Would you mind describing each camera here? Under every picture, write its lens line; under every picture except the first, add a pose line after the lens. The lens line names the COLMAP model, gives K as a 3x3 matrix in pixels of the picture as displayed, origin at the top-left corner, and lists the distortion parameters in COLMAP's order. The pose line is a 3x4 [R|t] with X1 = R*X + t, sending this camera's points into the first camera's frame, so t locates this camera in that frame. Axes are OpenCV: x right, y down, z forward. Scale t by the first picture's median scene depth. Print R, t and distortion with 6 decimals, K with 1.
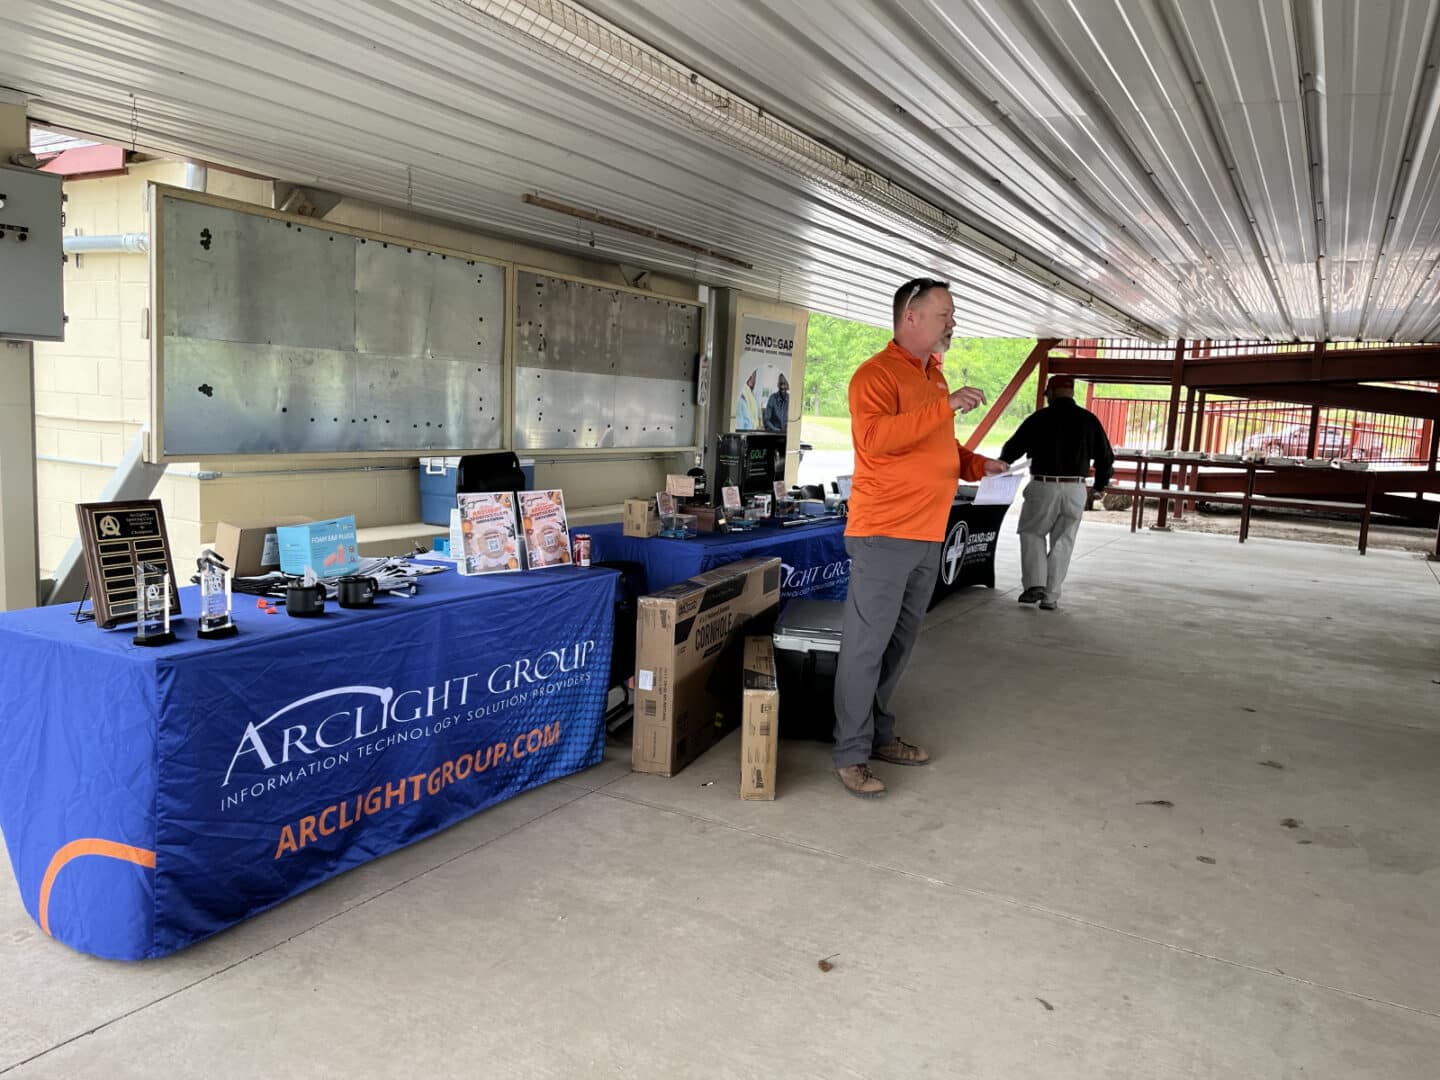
lens RADIAL K [[1084.4, 0, 732.3], [0, 1084.4, 538.7], [0, 0, 1]] dist [0.068126, -0.089089]
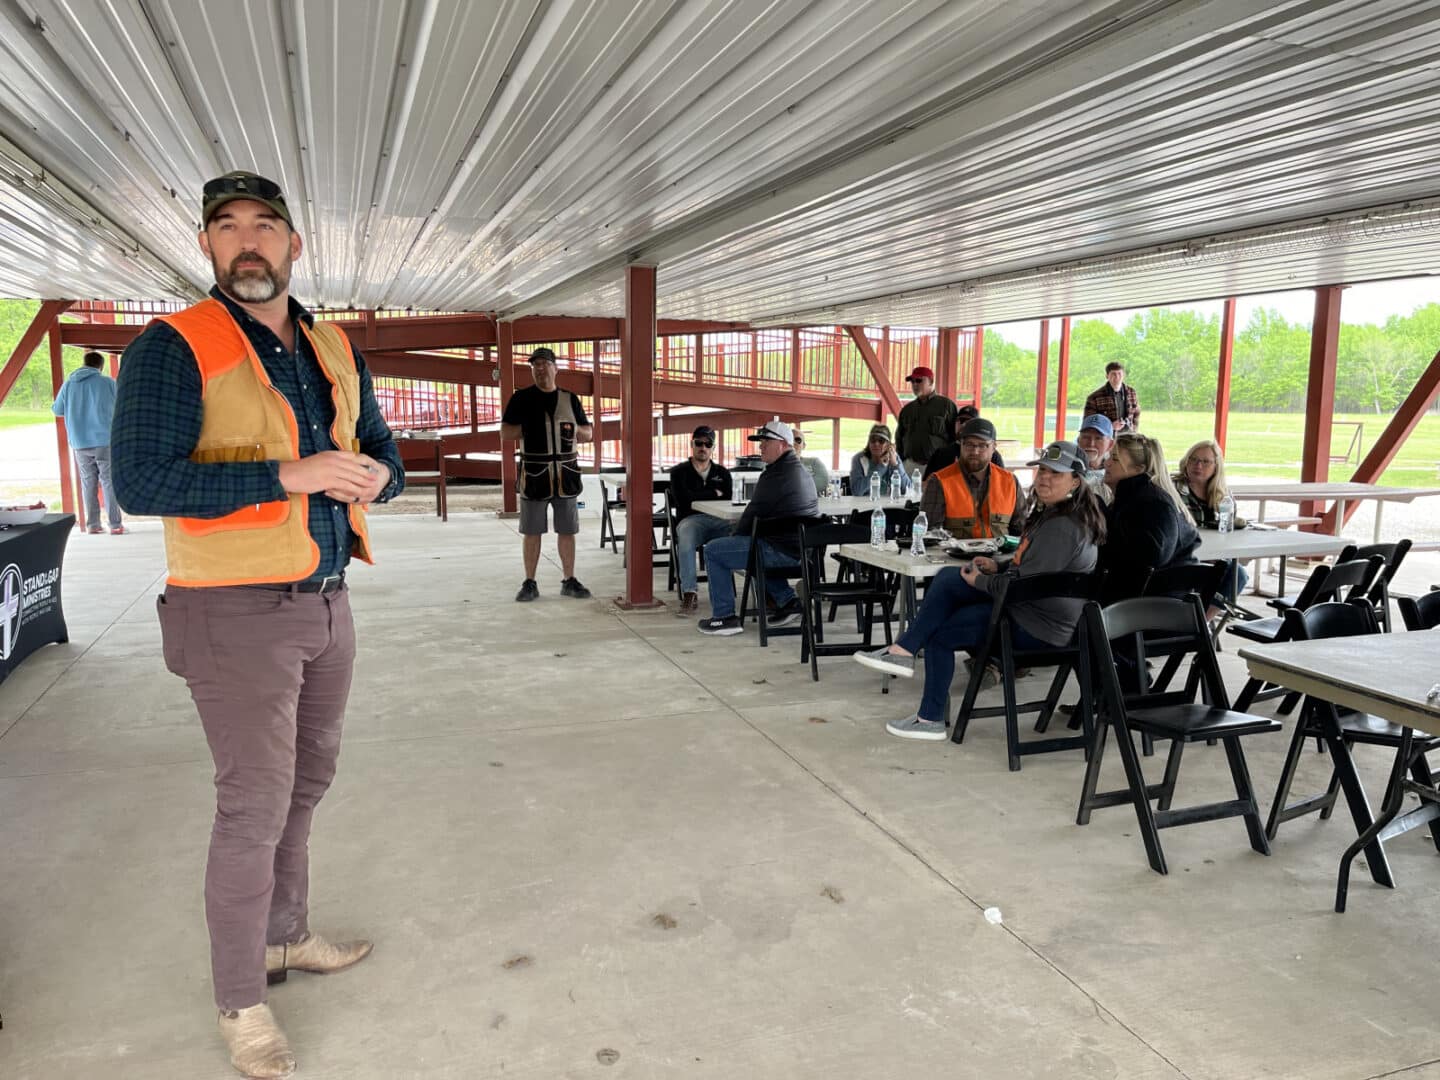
lens RADIAL K [[1083.6, 0, 723.0], [0, 1083.6, 545.9], [0, 0, 1]] dist [0.066776, -0.088254]
pose [[0.665647, -0.148276, 0.731388, 0.007767], [0.122485, 0.988479, 0.088921, -0.039107], [-0.736147, 0.030394, 0.676139, 0.236110]]
